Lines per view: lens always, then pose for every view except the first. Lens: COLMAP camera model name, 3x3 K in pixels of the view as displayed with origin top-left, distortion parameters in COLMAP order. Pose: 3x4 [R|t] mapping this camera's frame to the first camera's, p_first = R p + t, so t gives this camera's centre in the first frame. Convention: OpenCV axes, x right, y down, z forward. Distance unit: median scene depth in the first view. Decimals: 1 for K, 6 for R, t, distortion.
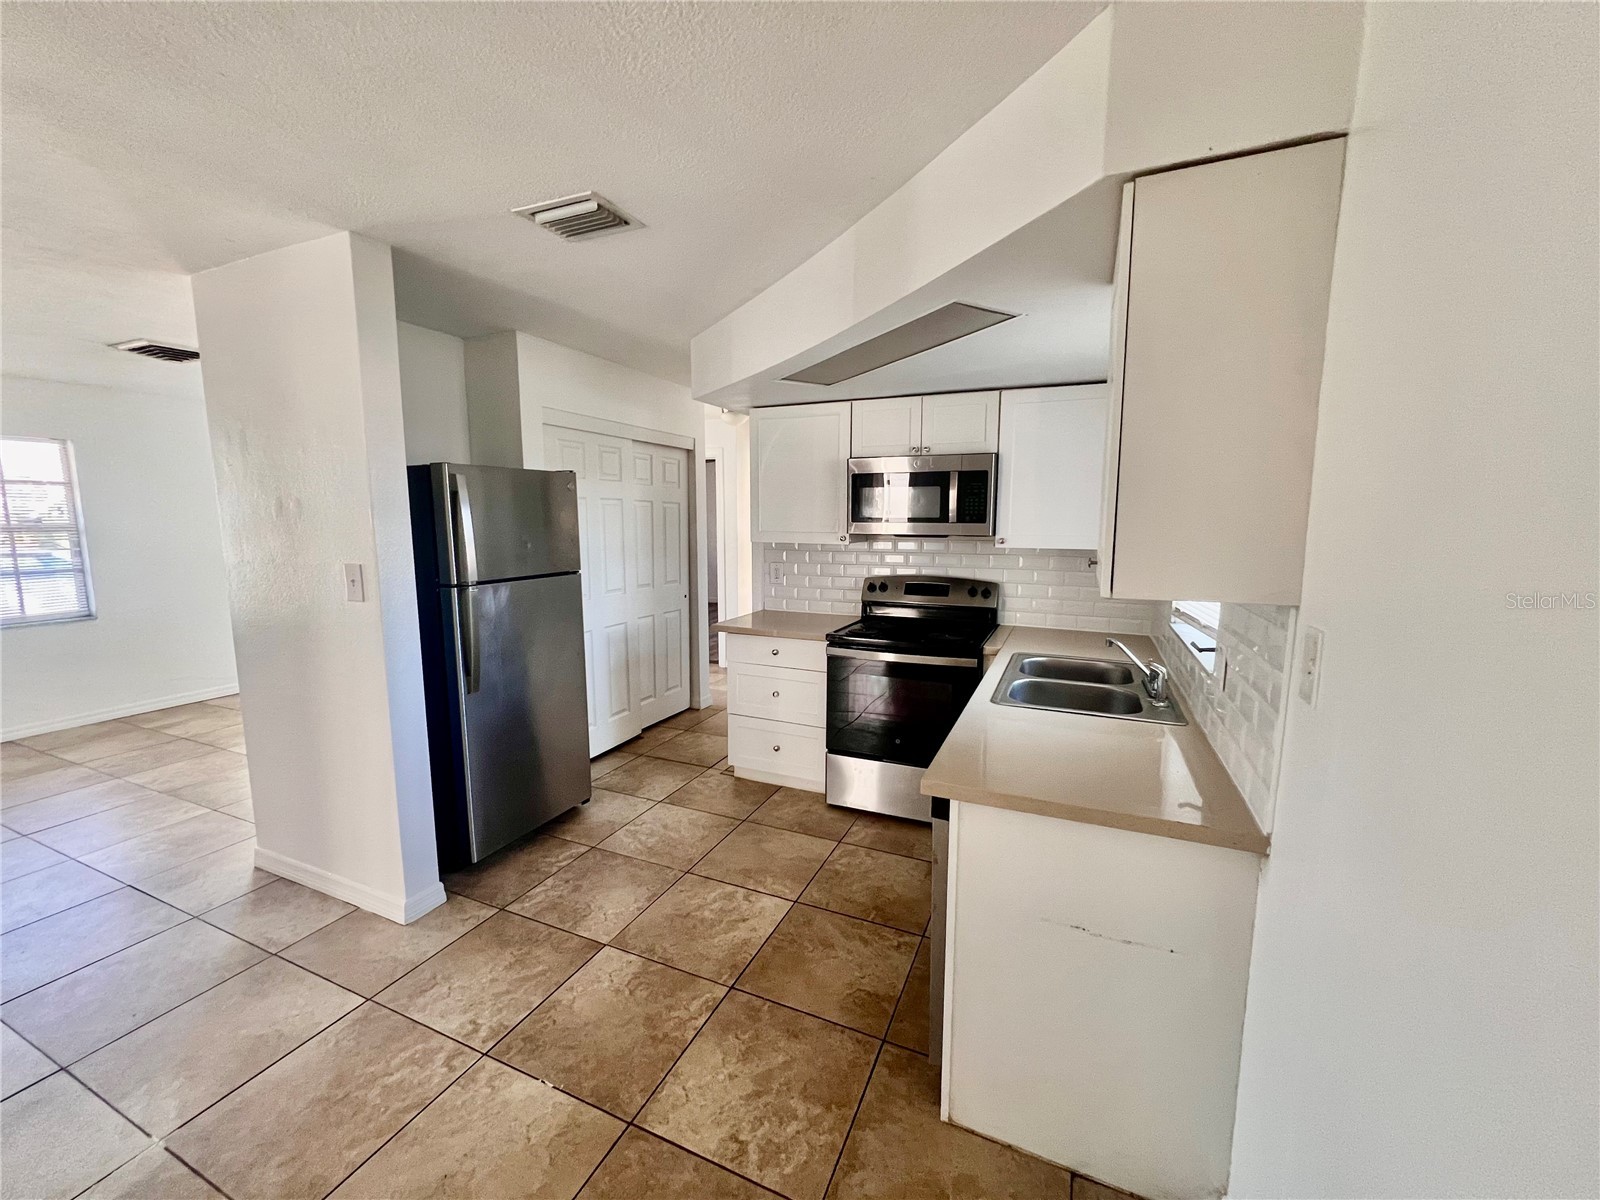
lens RADIAL K [[638.3, 0, 797.8], [0, 638.3, 600.7], [0, 0, 1]] dist [-0.000758, 0.000224]
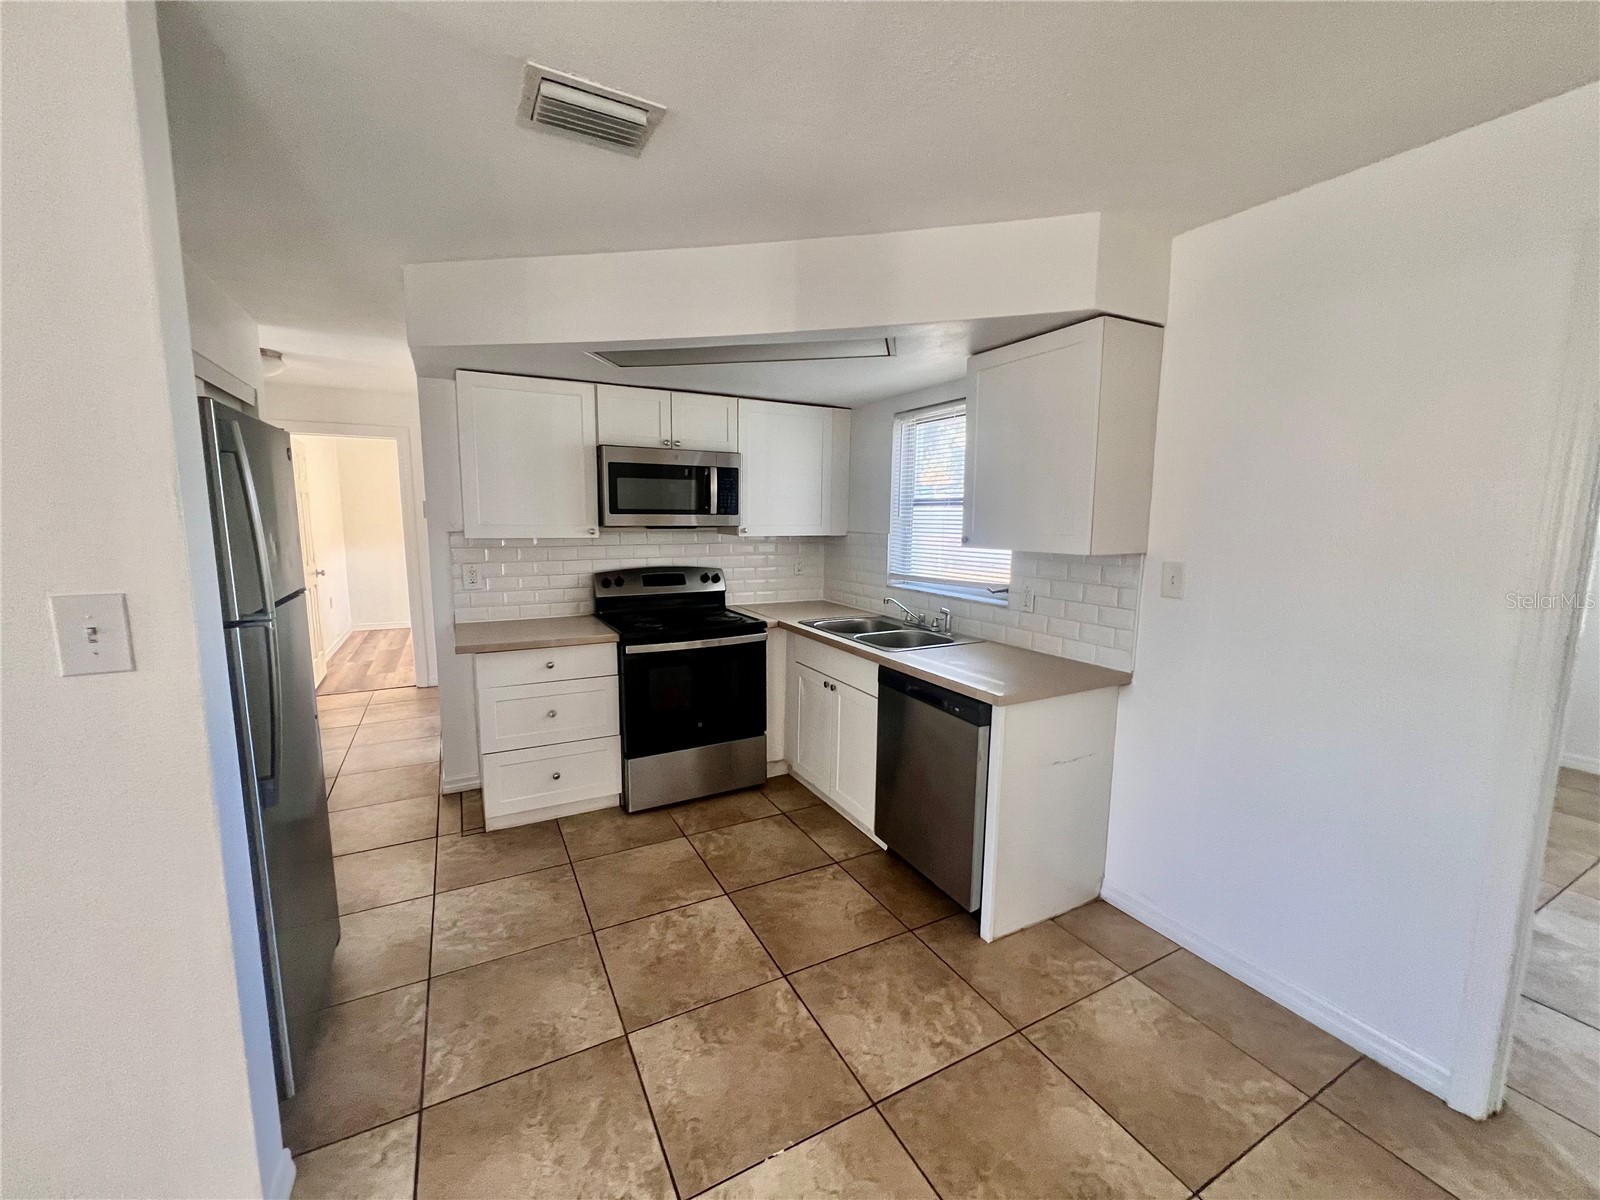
lens RADIAL K [[635.6, 0, 800.0], [0, 635.6, 600.0], [0, 0, 1]] dist [0.000107, 0.000257]
pose [[0.618065, -0.101294, 0.779574, -0.685434], [0.096122, 0.993961, 0.052943, -0.026859], [-0.780228, 0.042213, 0.624069, 0.282624]]
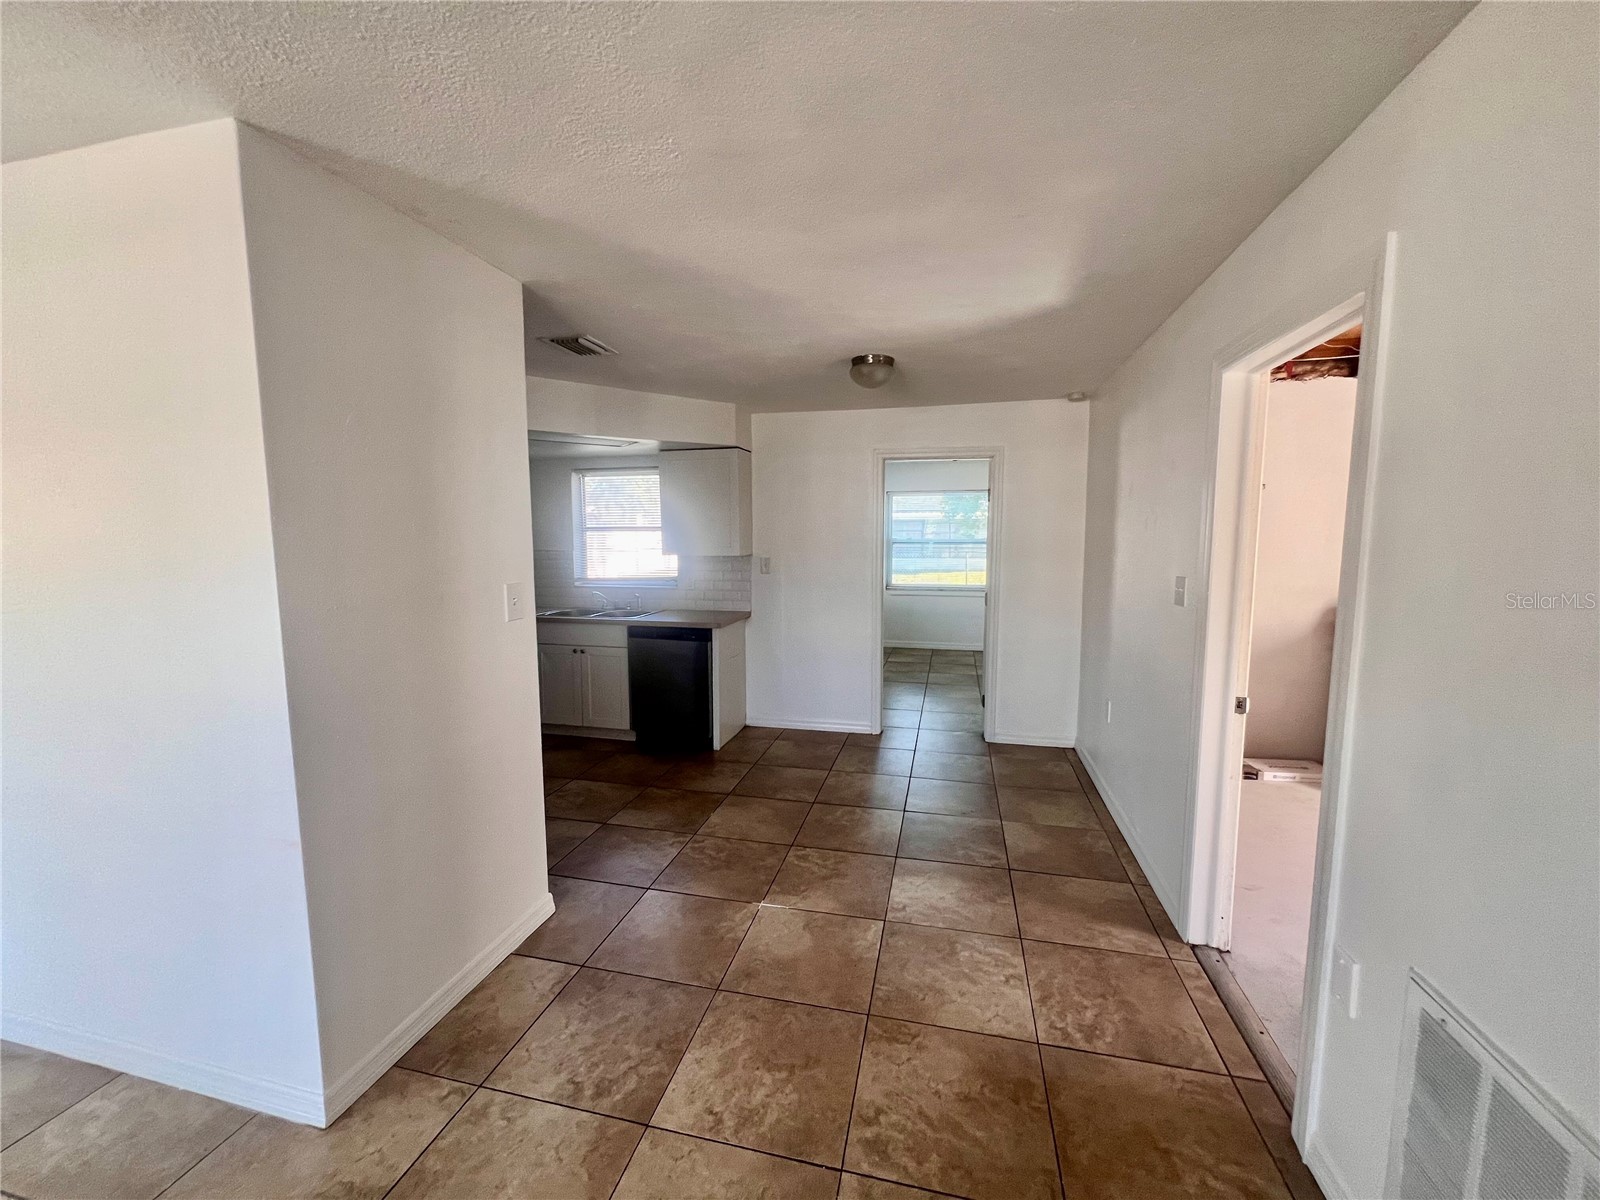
lens RADIAL K [[641.9, 0, 800.0], [0, 641.9, 600.0], [0, 0, 1]] dist [-0.000635, -0.000013]
pose [[-0.177616, -0.104012, 0.978588, -1.667126], [0.131384, 0.982991, 0.128326, -0.095394], [-0.975290, 0.151363, -0.160929, 0.668599]]
